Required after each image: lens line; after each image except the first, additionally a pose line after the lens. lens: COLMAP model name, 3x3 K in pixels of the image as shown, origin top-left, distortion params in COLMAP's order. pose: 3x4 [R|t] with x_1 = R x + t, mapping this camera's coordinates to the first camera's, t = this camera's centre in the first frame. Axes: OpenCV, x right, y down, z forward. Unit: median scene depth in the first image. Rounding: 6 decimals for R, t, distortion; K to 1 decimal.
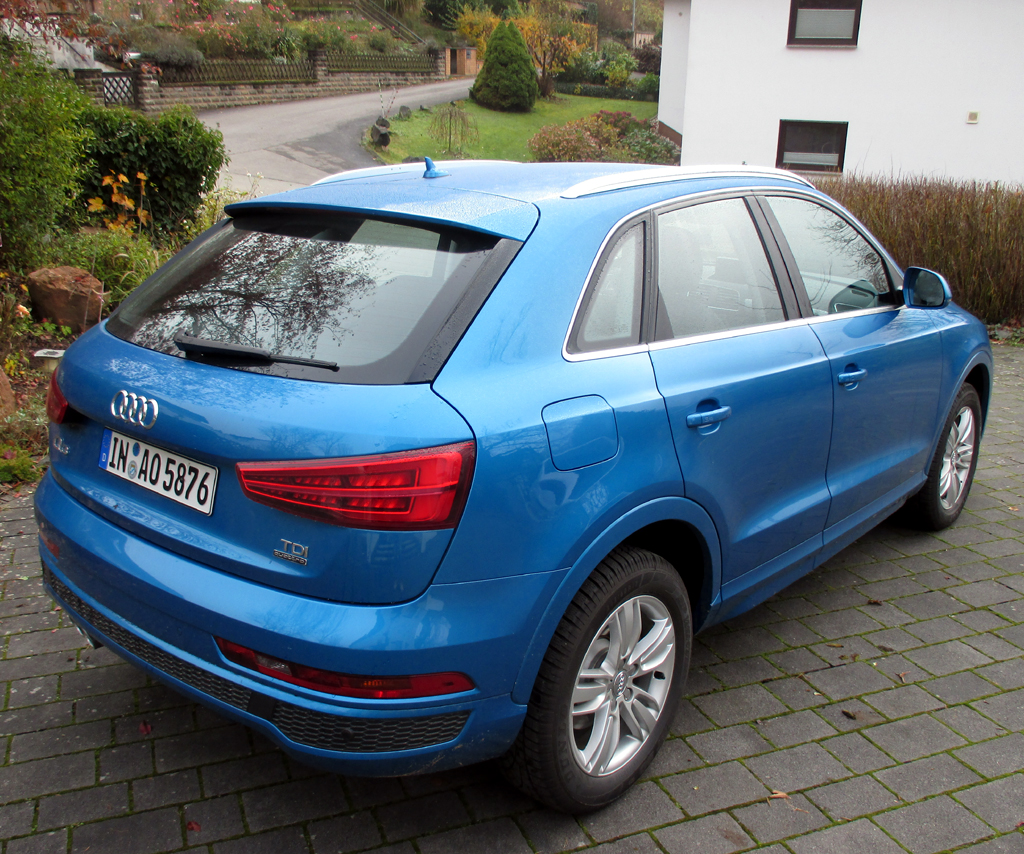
lens RADIAL K [[878.0, 0, 528.7], [0, 878.0, 427.5], [0, 0, 1]] dist [-0.015150, -0.006363]
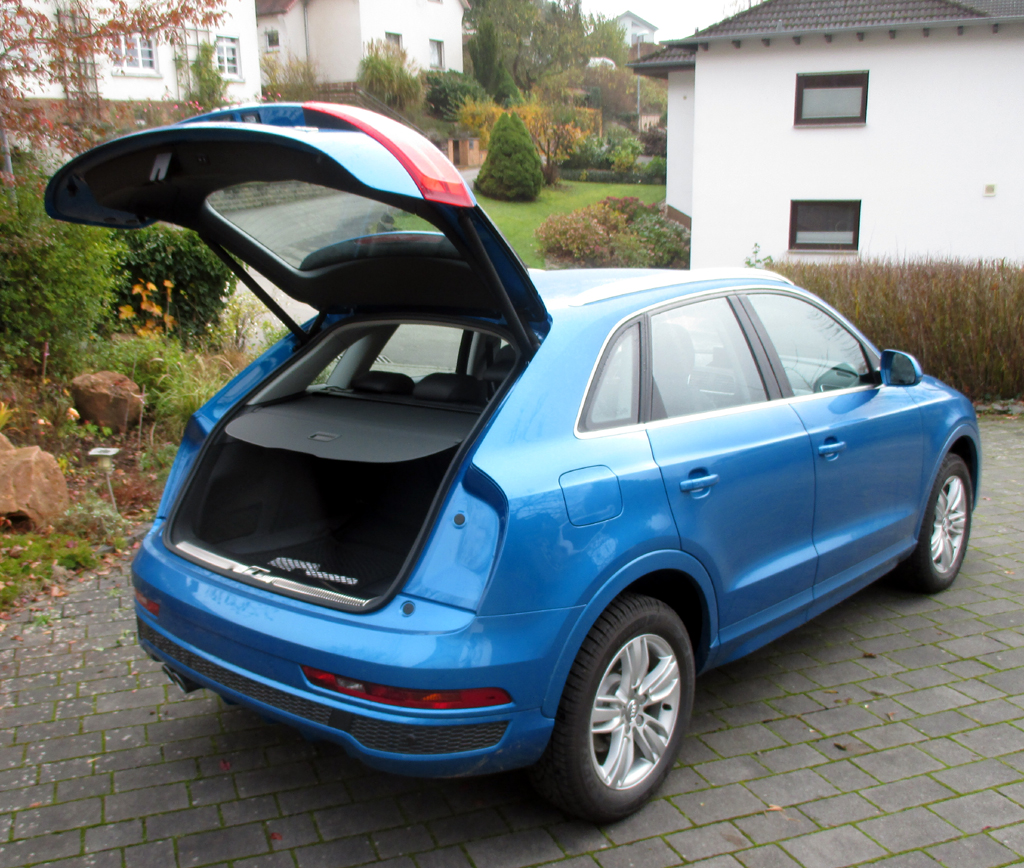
lens RADIAL K [[925.2, 0, 512.0], [0, 925.2, 434.0], [0, 0, 1]] dist [-0.012570, -0.014134]
pose [[0.999107, -0.028782, -0.030917, -0.006319], [0.025638, 0.994888, -0.097674, 0.030868], [0.033570, 0.096794, 0.994738, -0.211843]]
